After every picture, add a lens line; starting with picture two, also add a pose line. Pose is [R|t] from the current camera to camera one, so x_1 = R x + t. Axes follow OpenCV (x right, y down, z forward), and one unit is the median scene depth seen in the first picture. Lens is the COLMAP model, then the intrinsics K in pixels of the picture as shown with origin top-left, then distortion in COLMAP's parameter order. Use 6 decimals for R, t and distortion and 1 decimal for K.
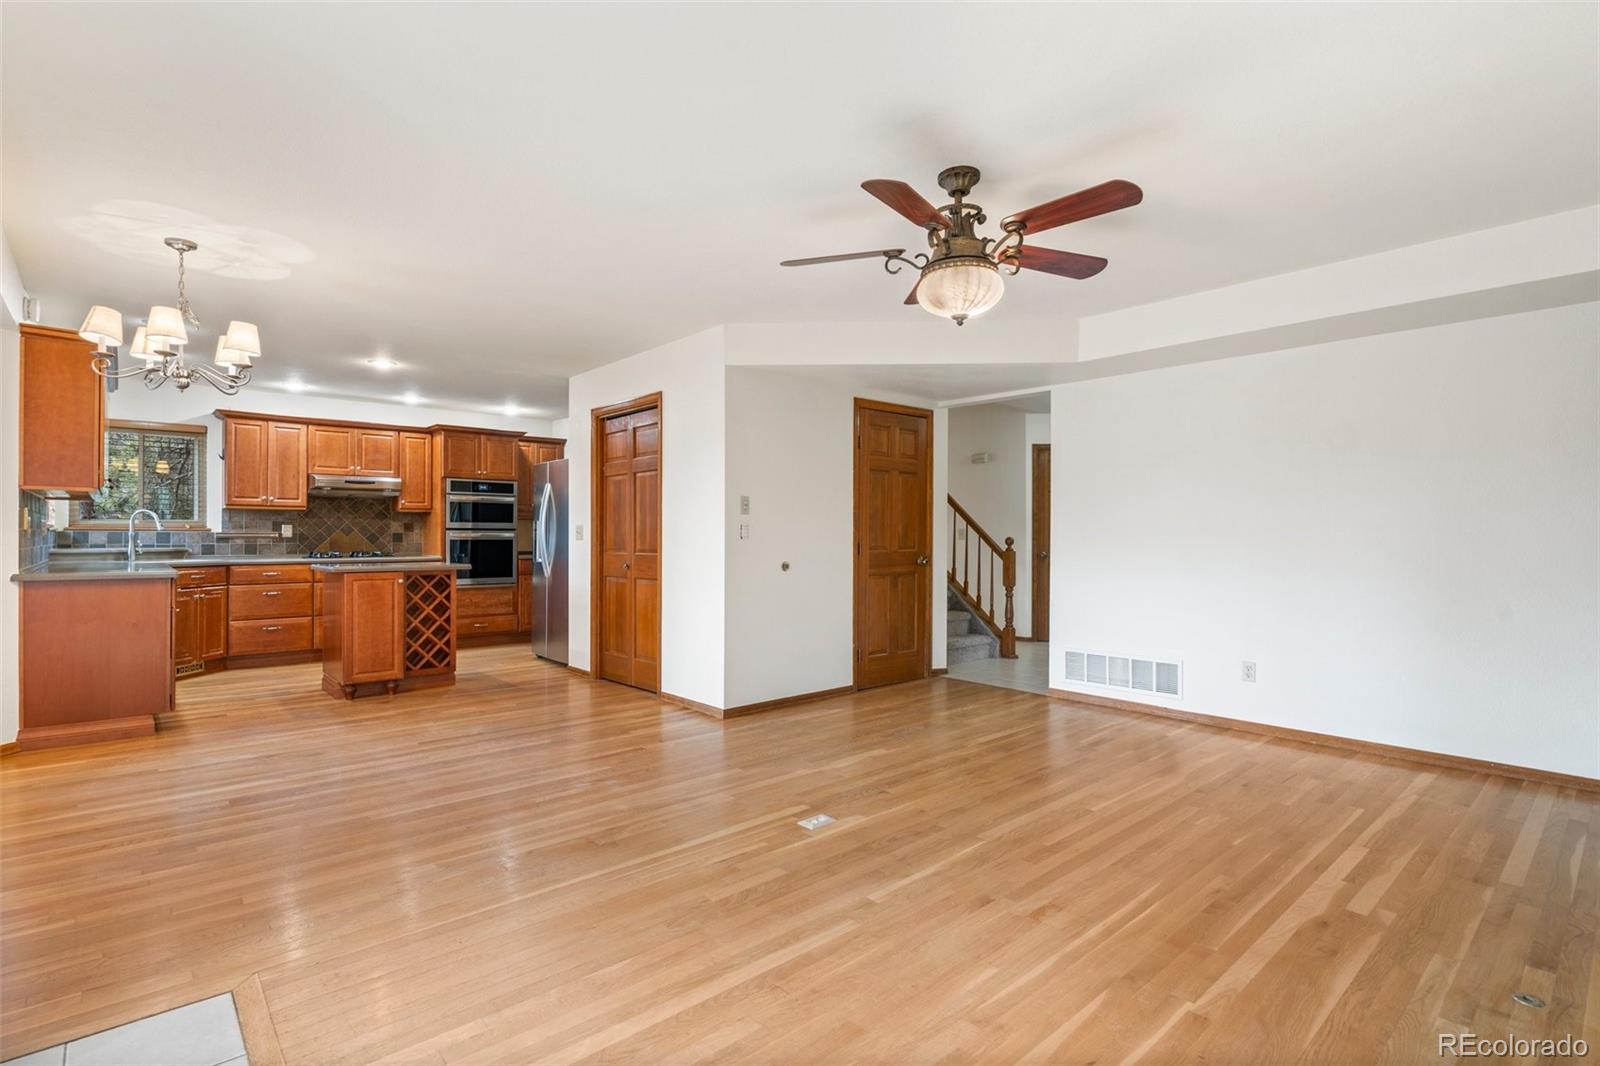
lens RADIAL K [[760.1, 0, 800.0], [0, 760.1, 533.0], [0, 0, 1]] dist [-0.014176, 0.000014]
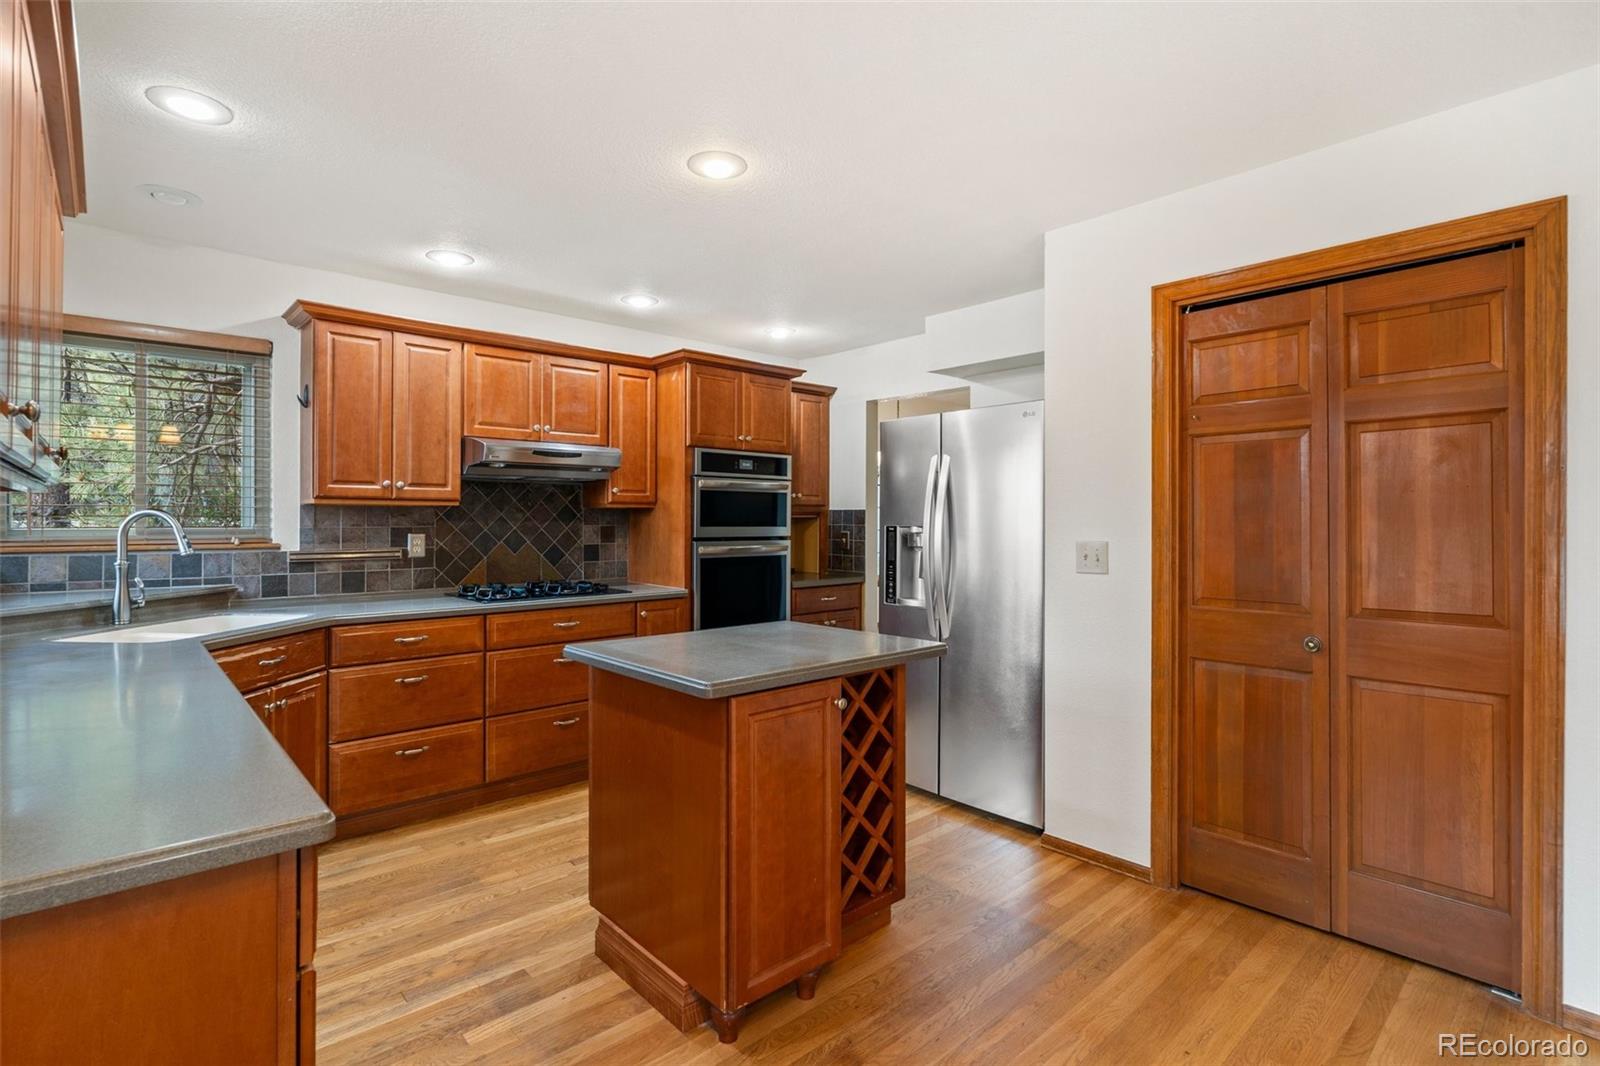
lens RADIAL K [[758.7, 0, 791.1], [0, 758.7, 518.7], [0, 0, 1]] dist [-0.009864, 0.000036]
pose [[1.000000, -0.000313, -0.000678, -0.429766], [0.000314, 0.999999, 0.001694, -0.023169], [0.000677, -0.001694, 0.999998, 0.483953]]
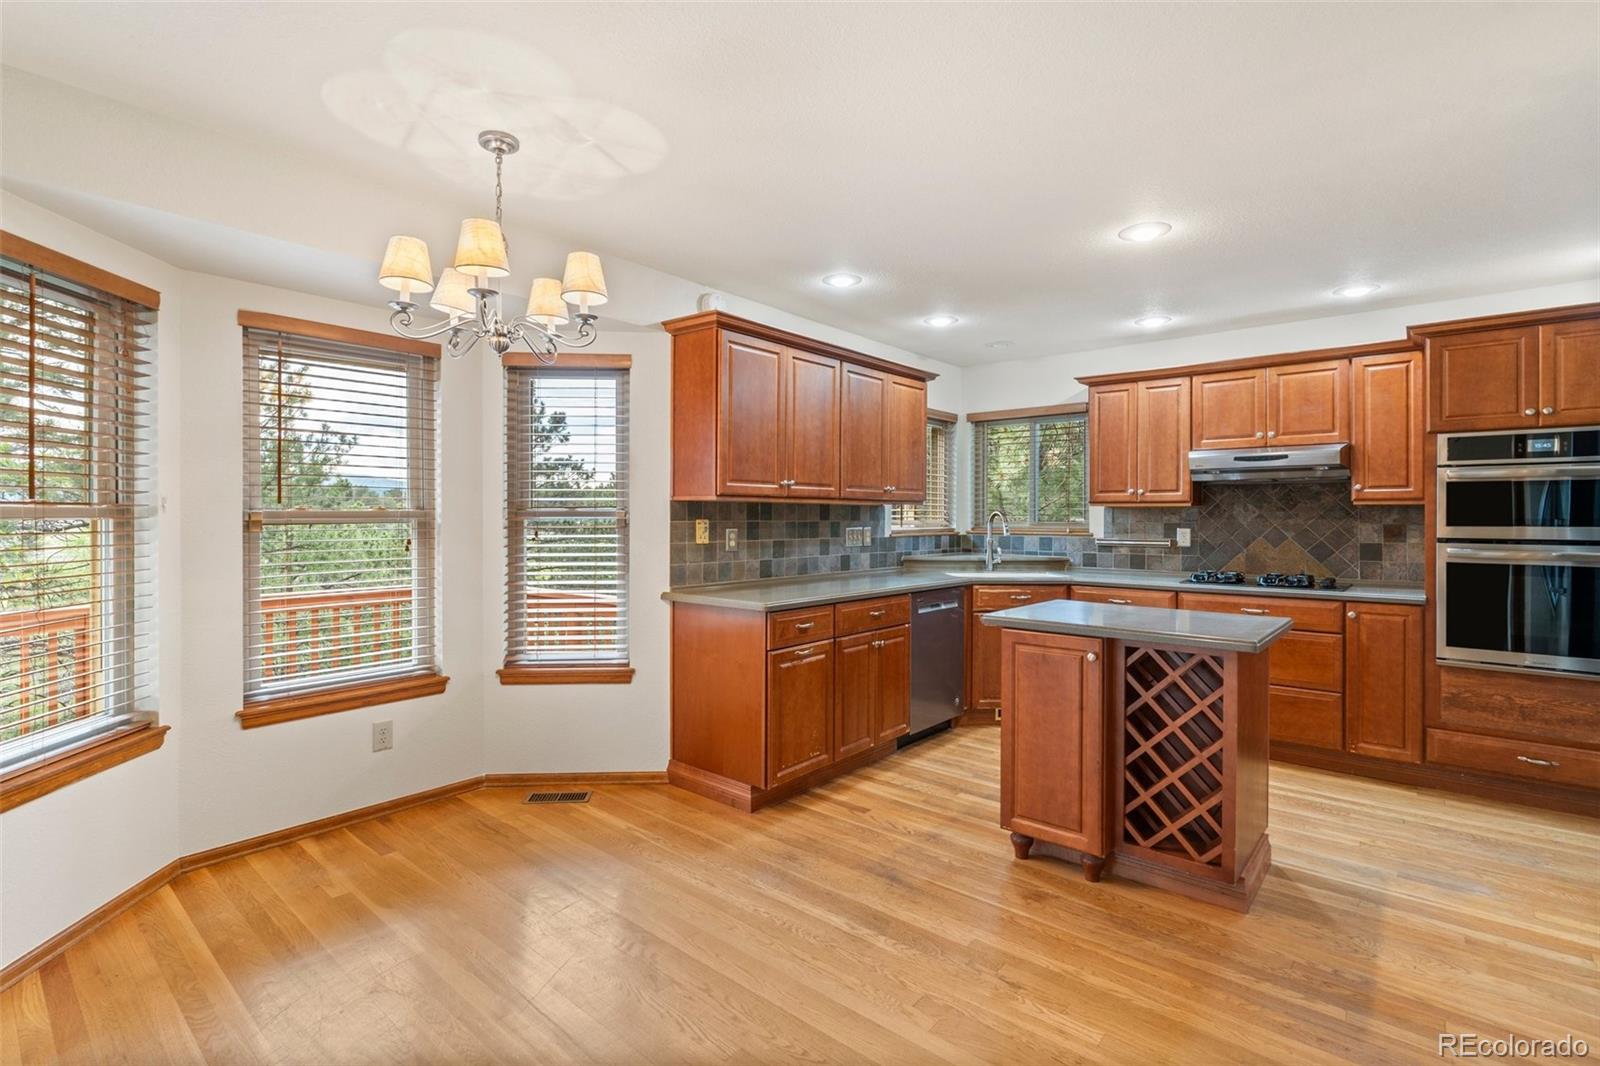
lens RADIAL K [[748.7, 0, 797.1], [0, 748.7, 518.3], [0, 0, 1]] dist [-0.003240, 0.000079]
pose [[0.133421, -0.000015, -0.991059, -0.056434], [-0.000048, 1.000000, -0.000022, -0.020780], [0.991059, 0.000051, 0.133421, 0.581818]]
